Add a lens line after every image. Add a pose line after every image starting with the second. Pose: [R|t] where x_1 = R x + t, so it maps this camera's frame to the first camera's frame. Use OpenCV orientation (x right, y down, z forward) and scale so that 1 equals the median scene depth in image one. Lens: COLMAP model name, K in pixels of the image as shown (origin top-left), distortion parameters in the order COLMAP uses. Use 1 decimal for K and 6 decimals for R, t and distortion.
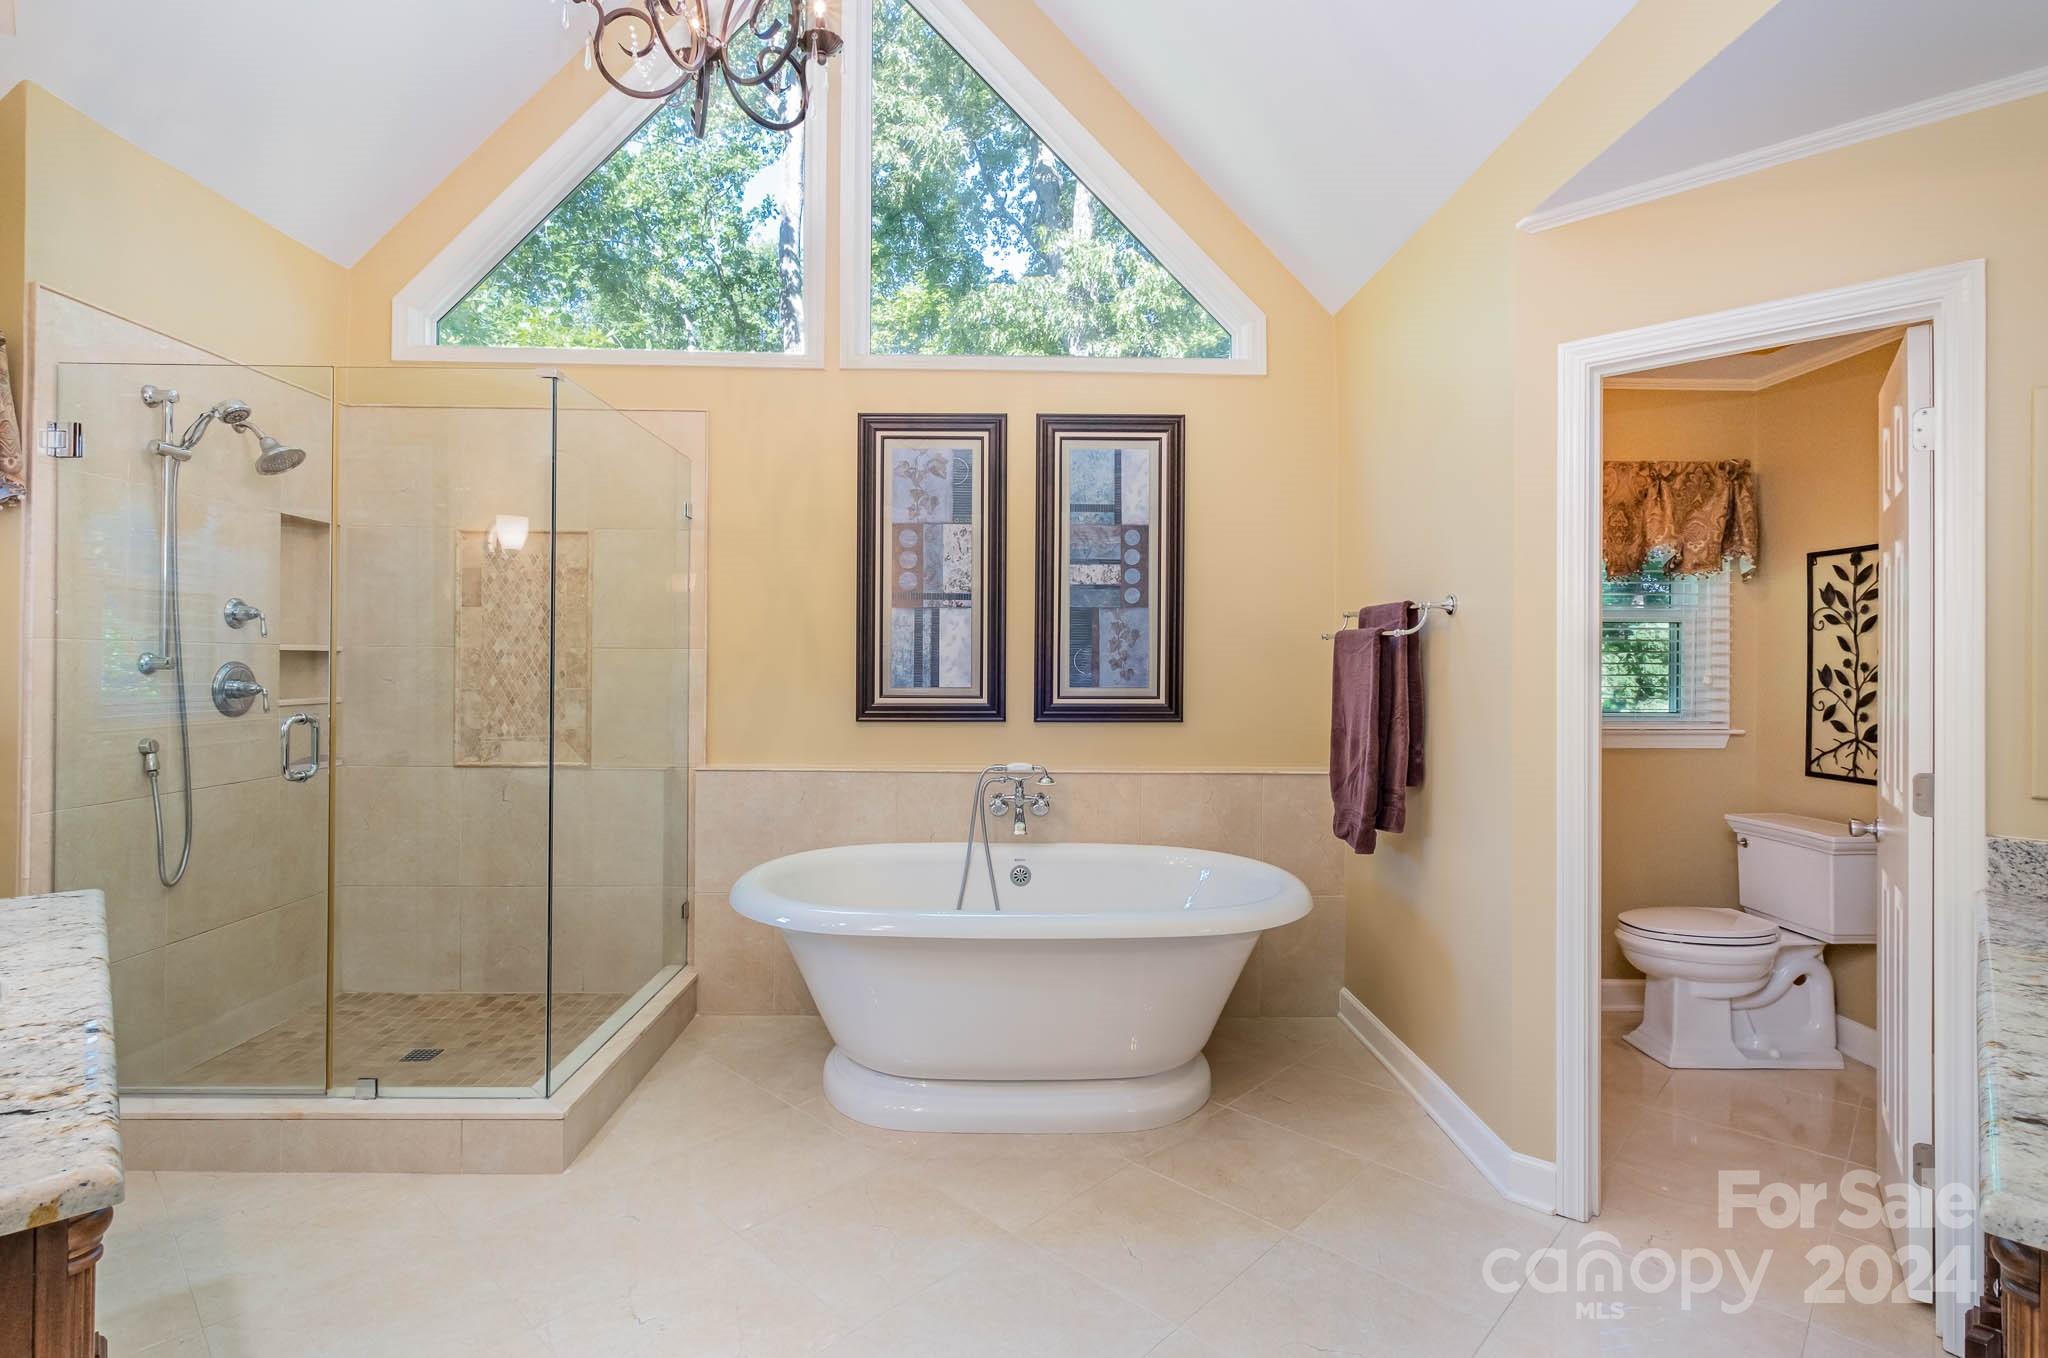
lens RADIAL K [[923.0, 0, 1017.6], [0, 923.0, 678.4], [0, 0, 1]] dist [0.000554, 0.000349]
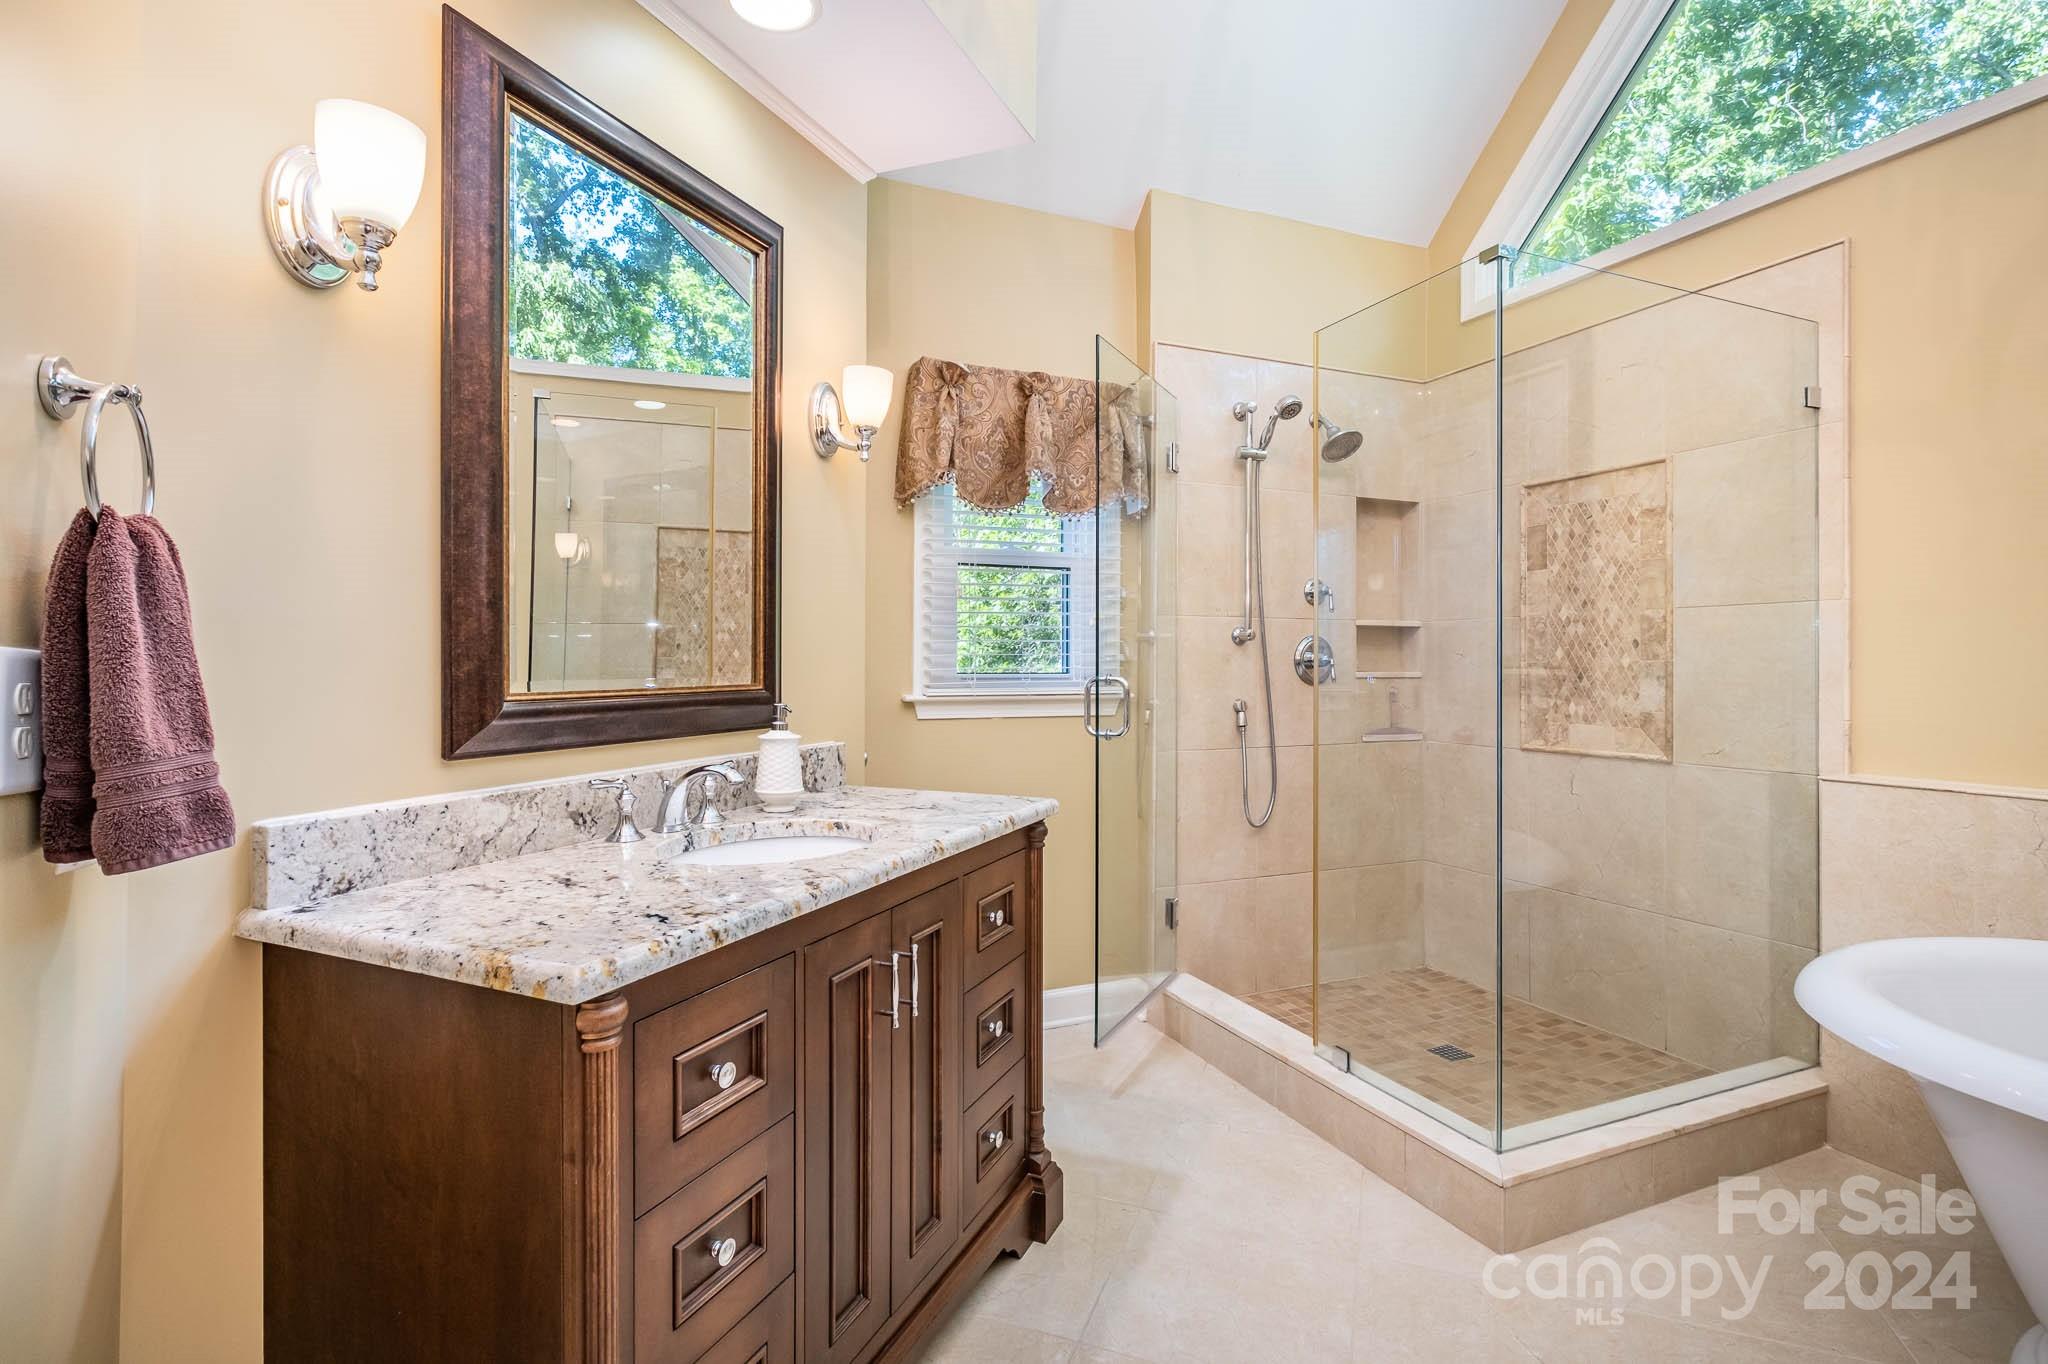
lens RADIAL K [[975.9, 0, 1024.3], [0, 975.9, 663.6], [0, 0, 1]] dist [-0.000523, -0.000389]
pose [[0.396734, -0.009183, -0.917888, 0.073599], [-0.003373, 0.999929, -0.011462, 0.025012], [0.917928, 0.007643, 0.396674, 0.180009]]
